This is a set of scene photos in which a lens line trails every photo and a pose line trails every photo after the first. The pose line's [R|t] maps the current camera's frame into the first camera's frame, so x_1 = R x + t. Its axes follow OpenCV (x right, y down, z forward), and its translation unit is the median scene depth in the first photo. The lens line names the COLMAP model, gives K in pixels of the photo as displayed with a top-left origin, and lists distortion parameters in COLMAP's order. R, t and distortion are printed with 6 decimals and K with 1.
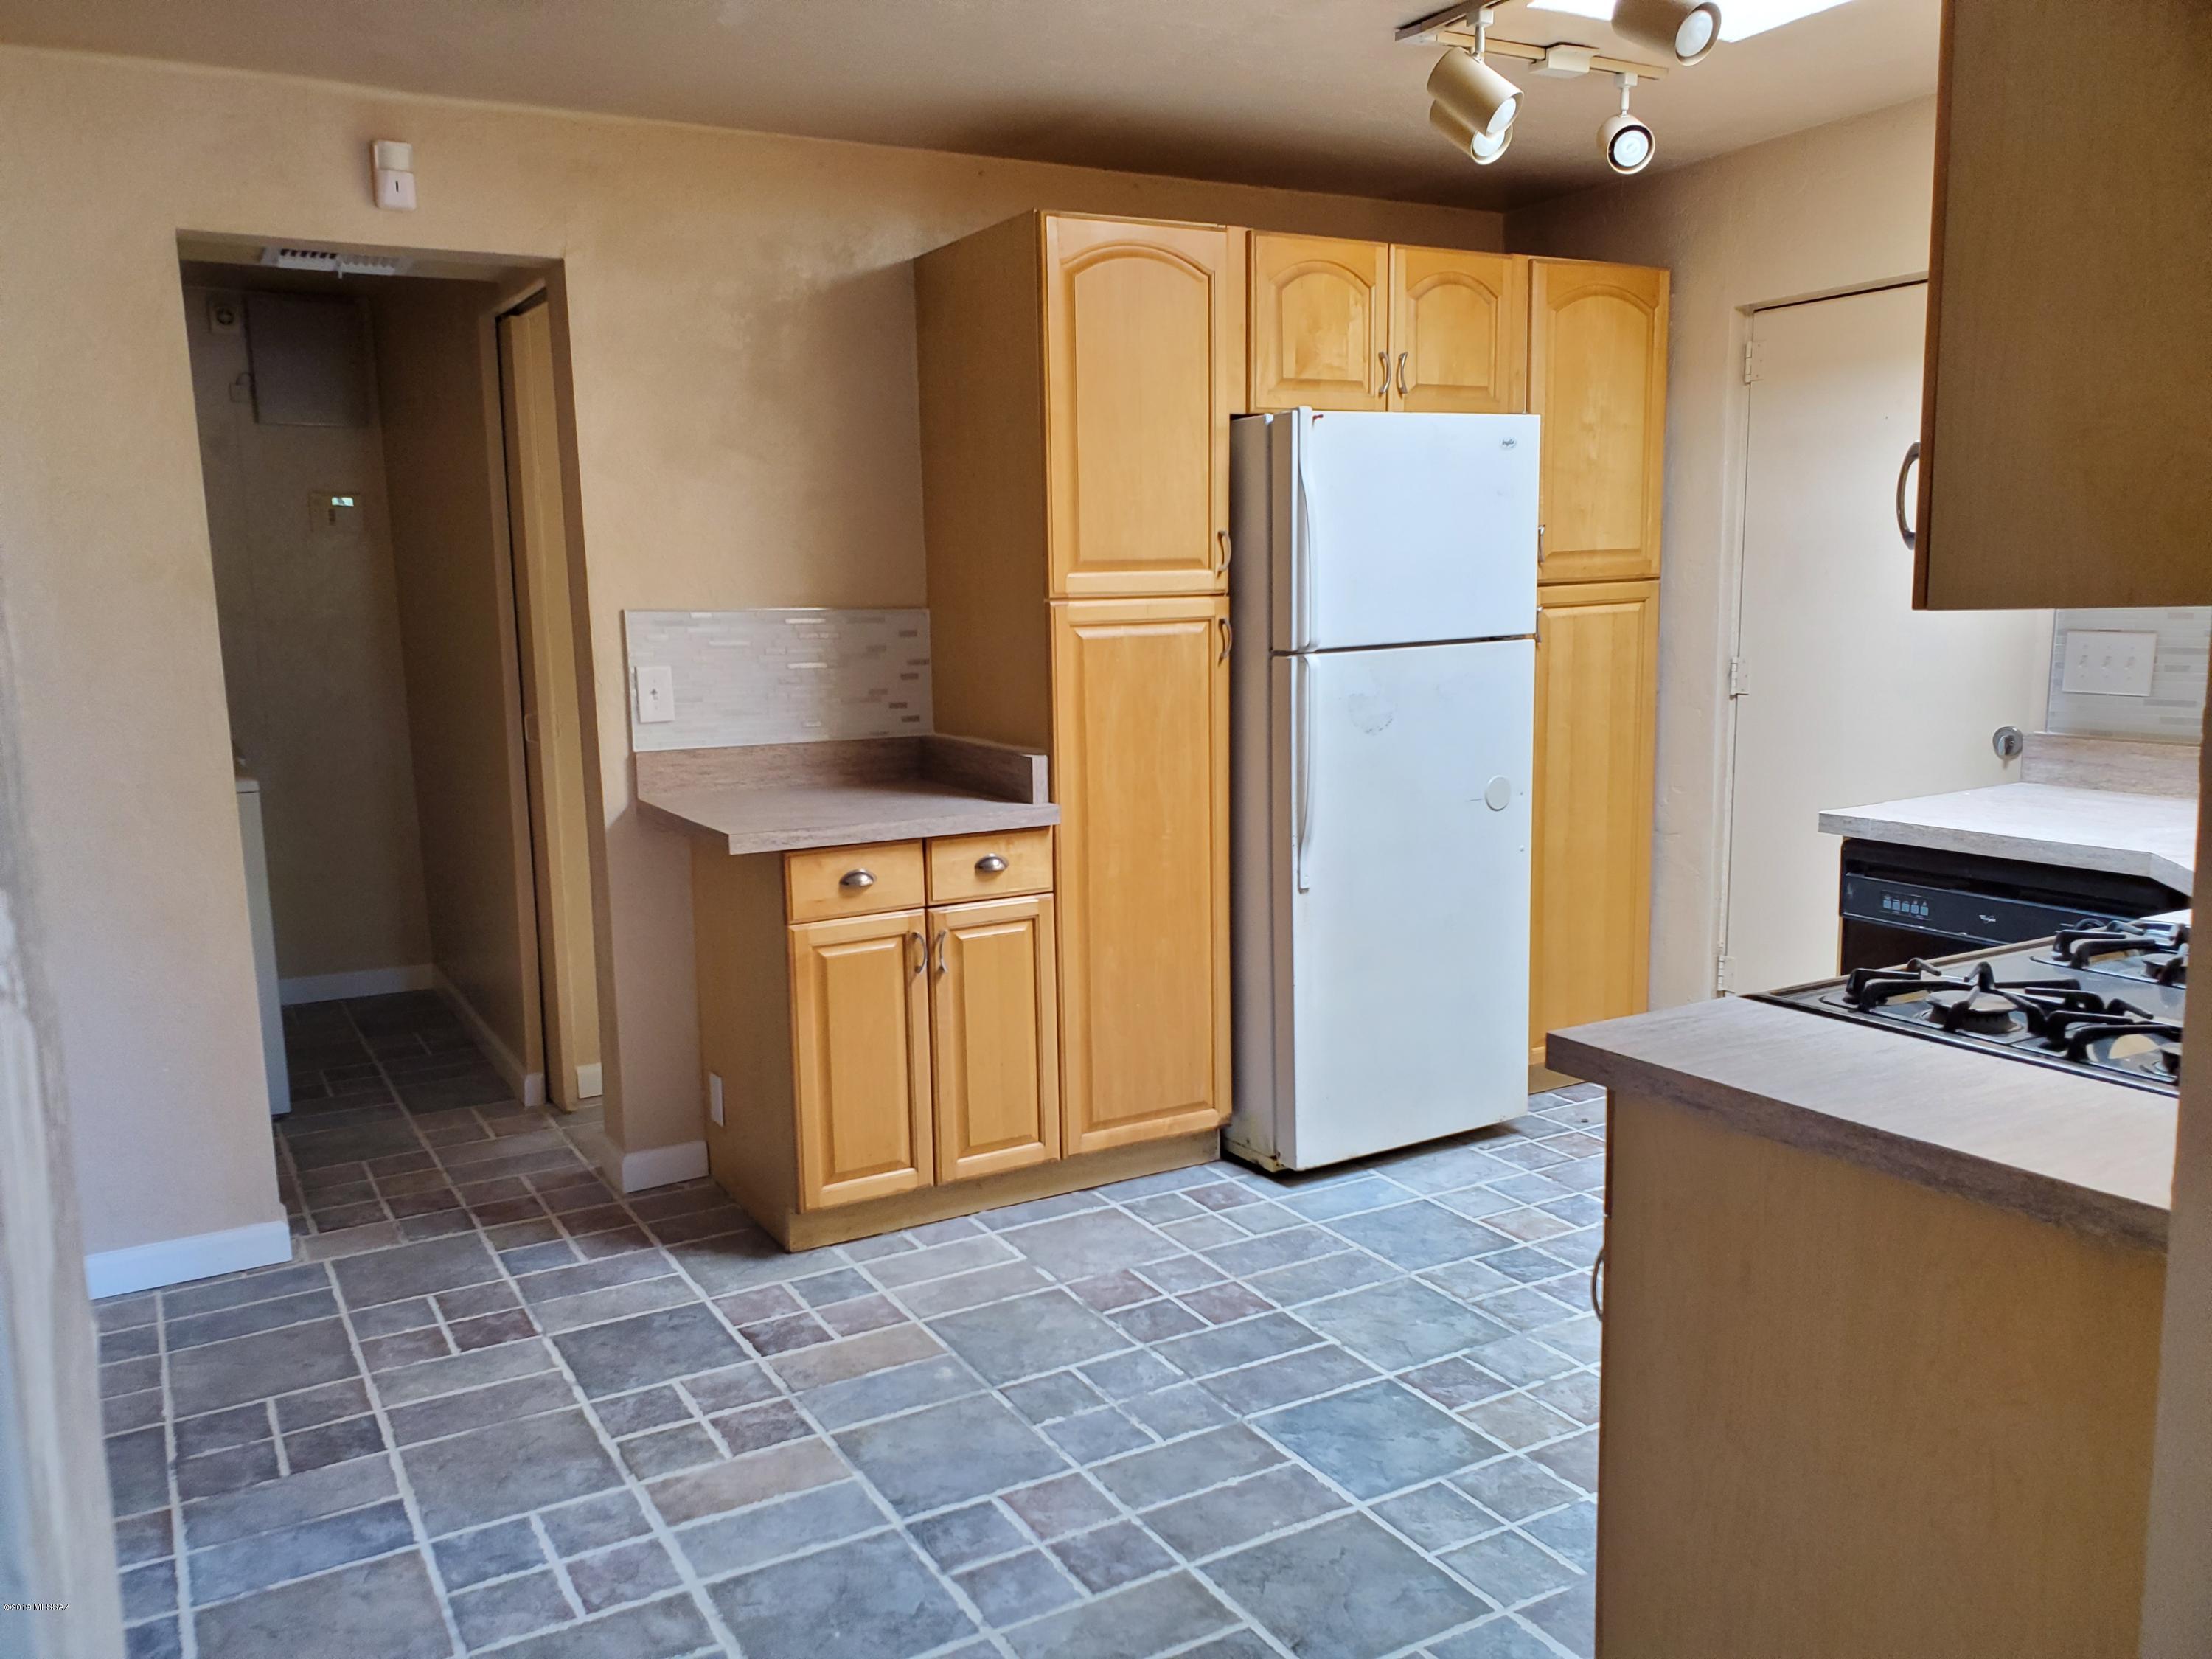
lens RADIAL K [[1704.9, 0, 1040.3], [0, 1704.9, 834.6], [0, 0, 1]] dist [0.000124, 0.000890]
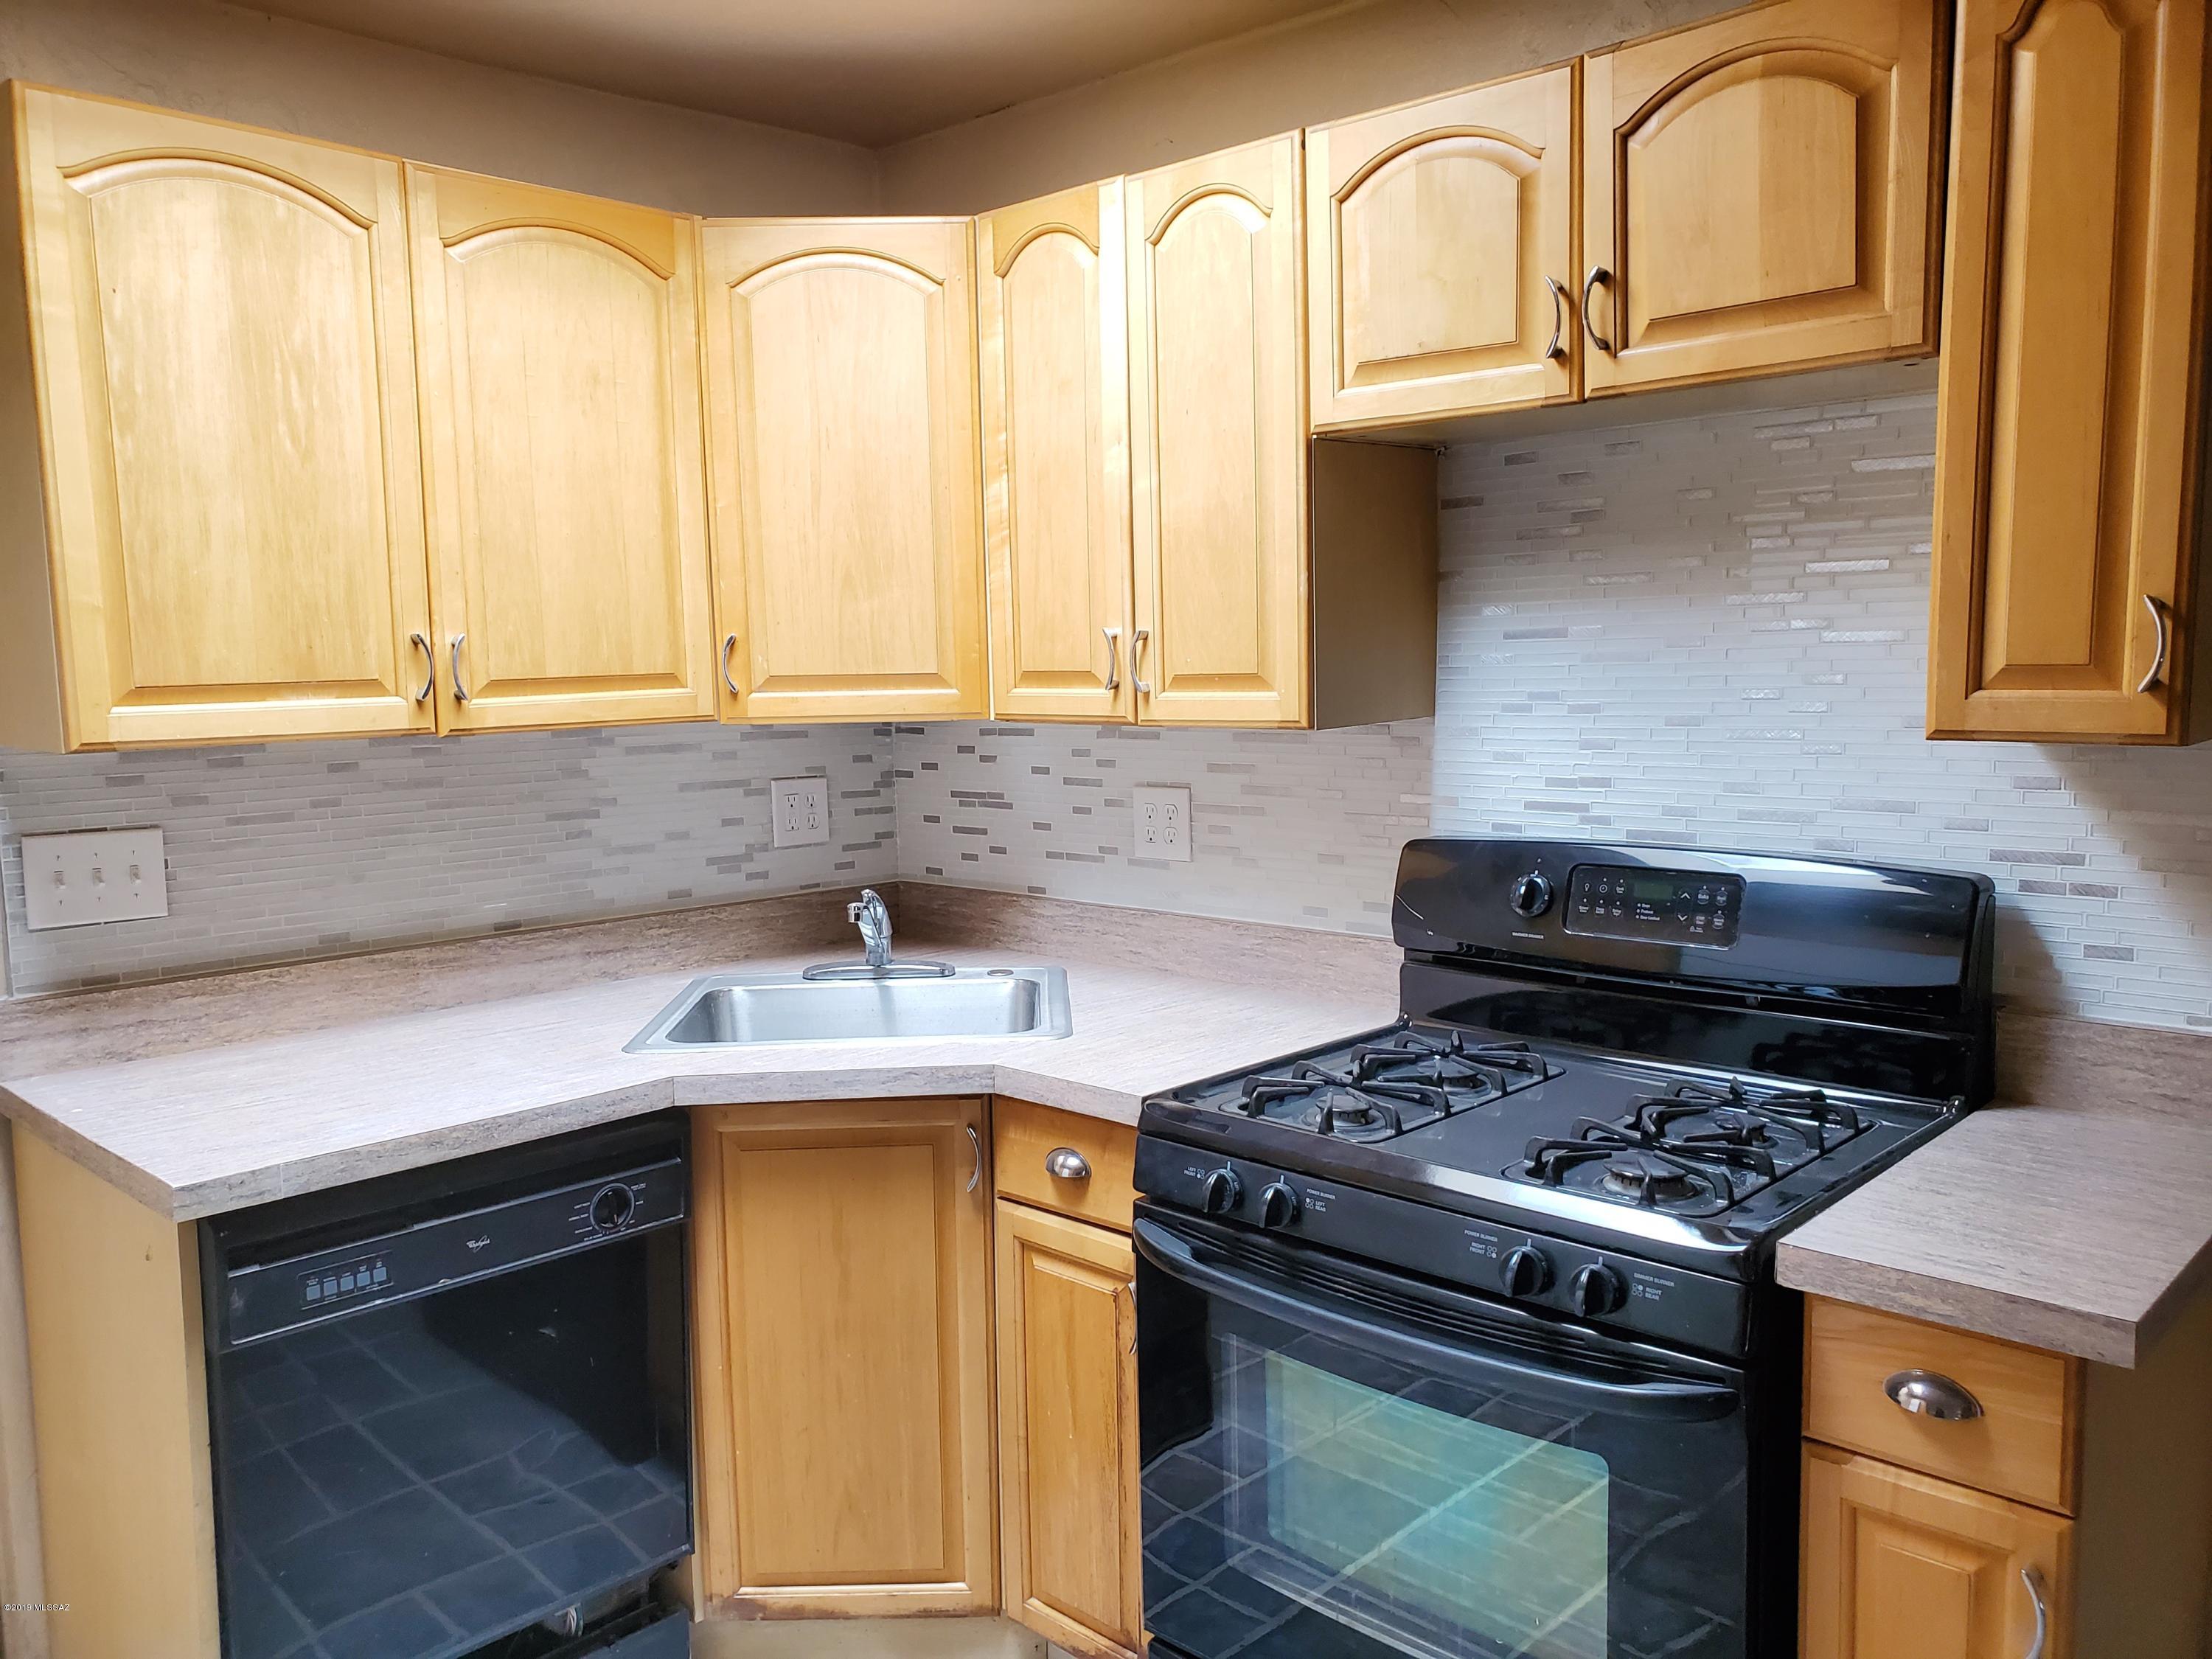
lens RADIAL K [[1757.9, 0, 1099.6], [0, 1757.9, 822.3], [0, 0, 1]] dist [0.023165, 0.005372]
pose [[-0.280026, -0.071528, 0.957324, -0.162532], [0.172149, 0.977314, 0.123376, -0.145296], [-0.944431, 0.199351, -0.261359, 0.832379]]
